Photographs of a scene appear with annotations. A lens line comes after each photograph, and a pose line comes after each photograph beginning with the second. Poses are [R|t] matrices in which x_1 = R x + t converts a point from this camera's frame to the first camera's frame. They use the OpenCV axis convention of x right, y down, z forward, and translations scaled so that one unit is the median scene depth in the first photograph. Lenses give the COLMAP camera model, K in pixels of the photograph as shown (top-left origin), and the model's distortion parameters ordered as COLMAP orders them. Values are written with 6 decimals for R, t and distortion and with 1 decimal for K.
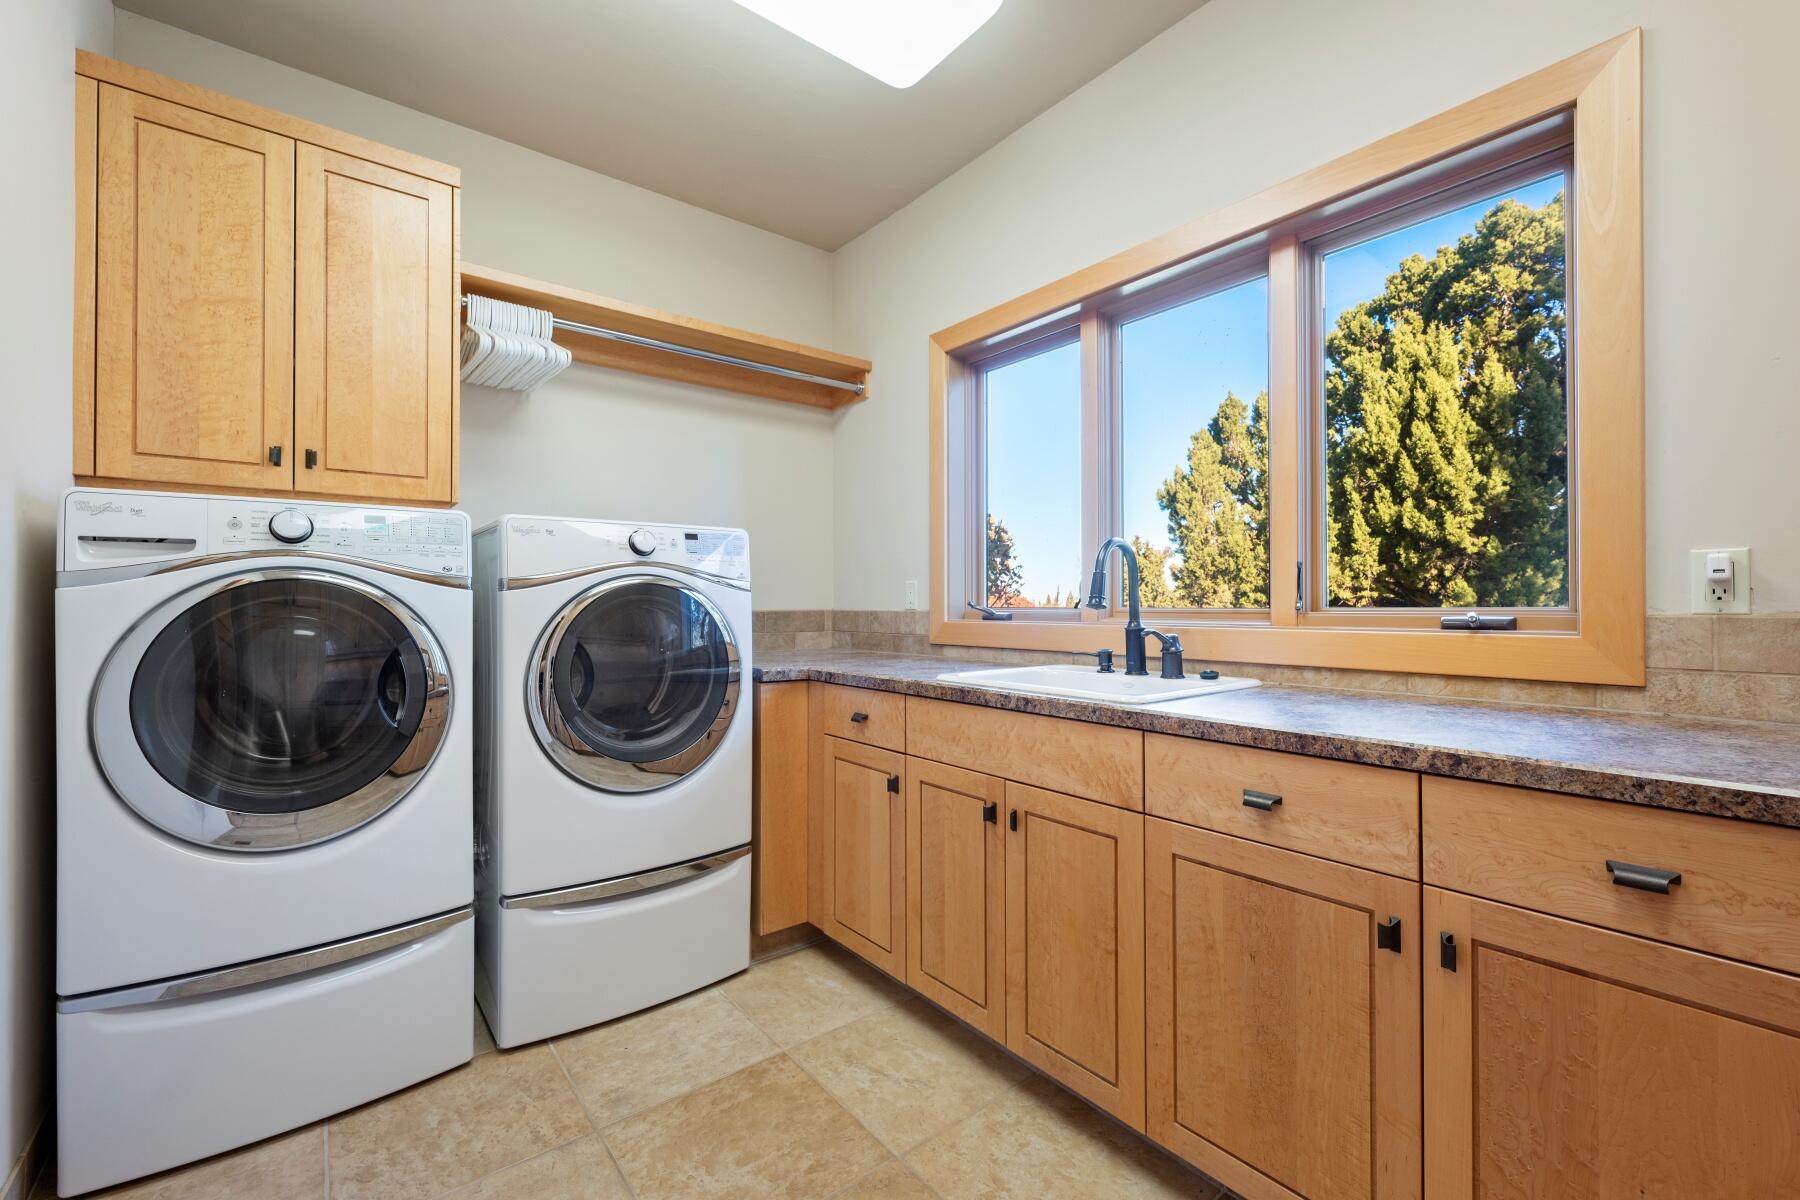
lens RADIAL K [[745.3, 0, 892.7], [0, 745.3, 596.4], [0, 0, 1]] dist [-0.002590, 0.000101]
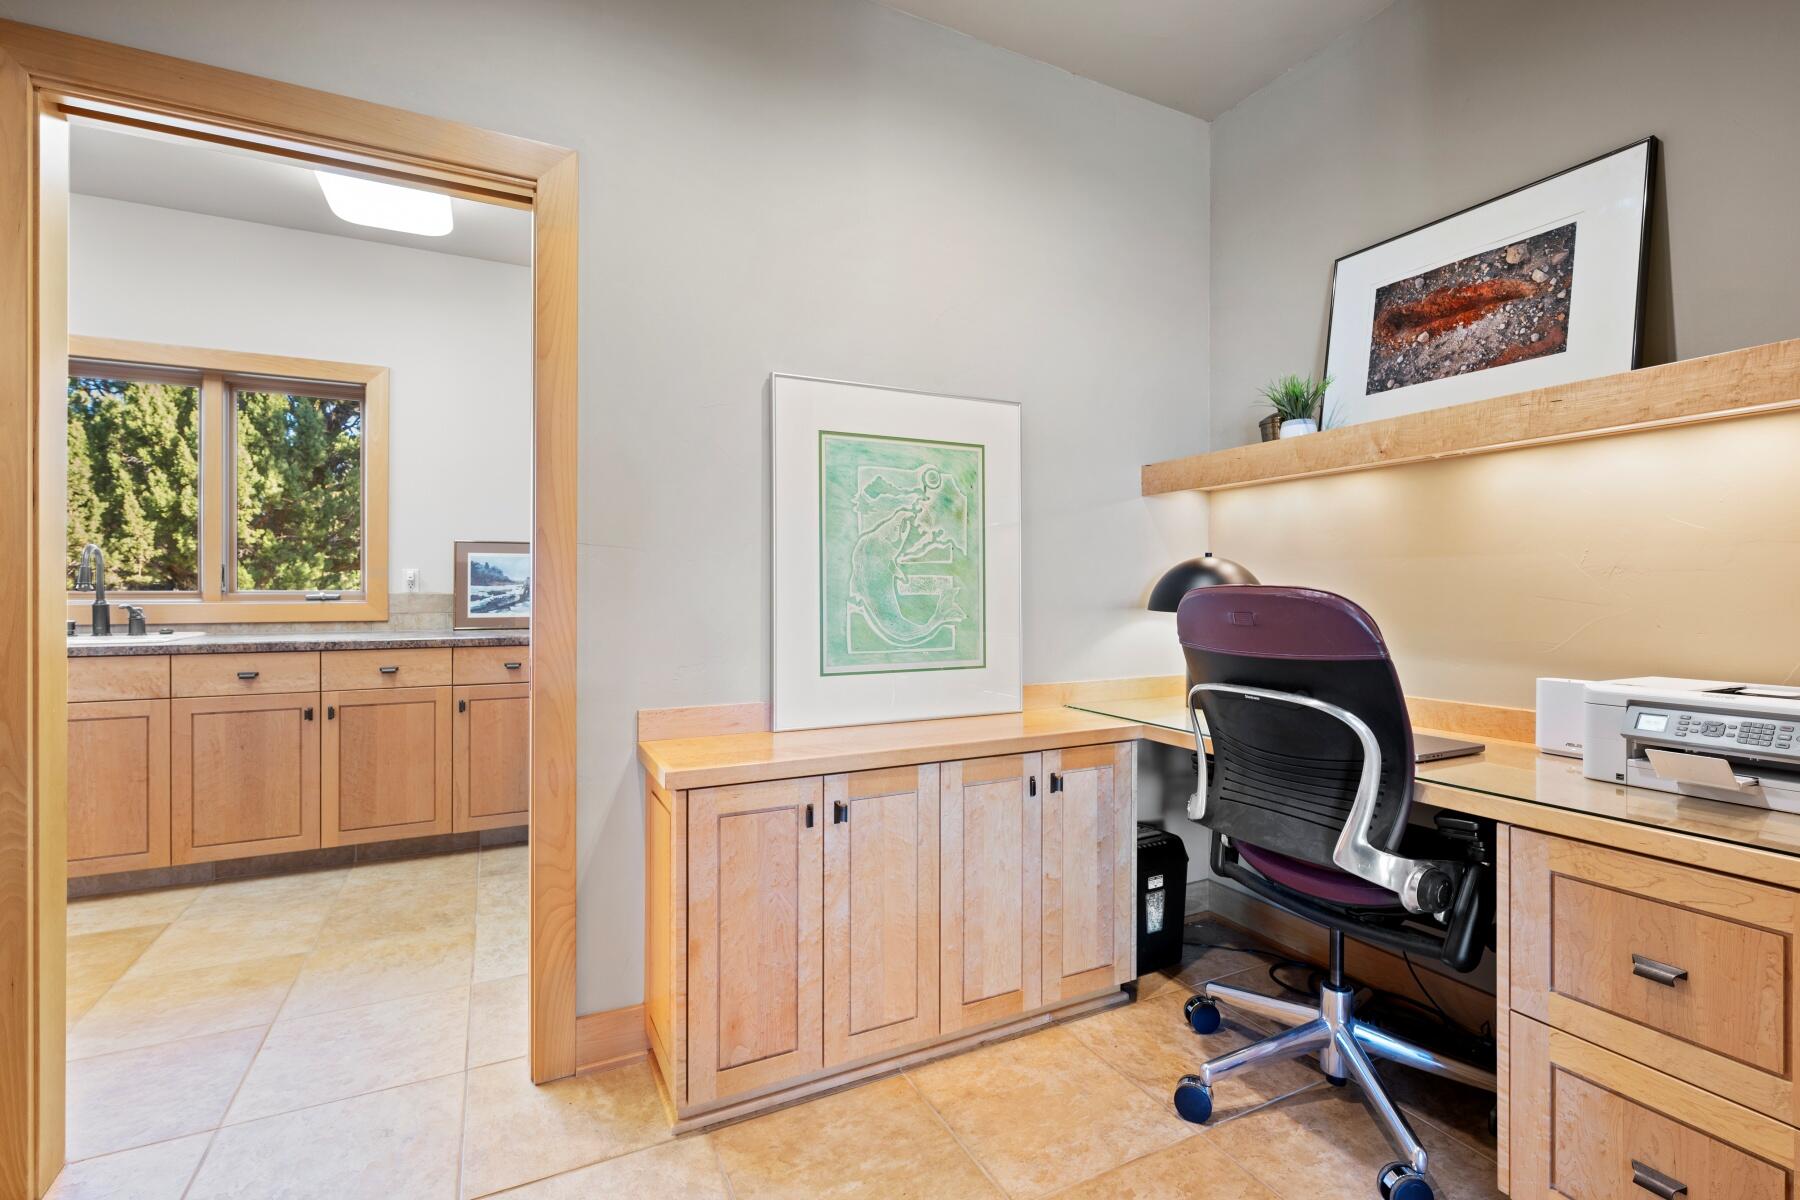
lens RADIAL K [[801.0, 0, 903.3], [0, 801.0, 594.5], [0, 0, 1]] dist [-0.005589, -0.000629]
pose [[0.194394, -0.003392, 0.980918, -0.204601], [-0.013196, 0.999894, 0.006073, -0.001792], [-0.980835, -0.014125, 0.194329, -0.194340]]
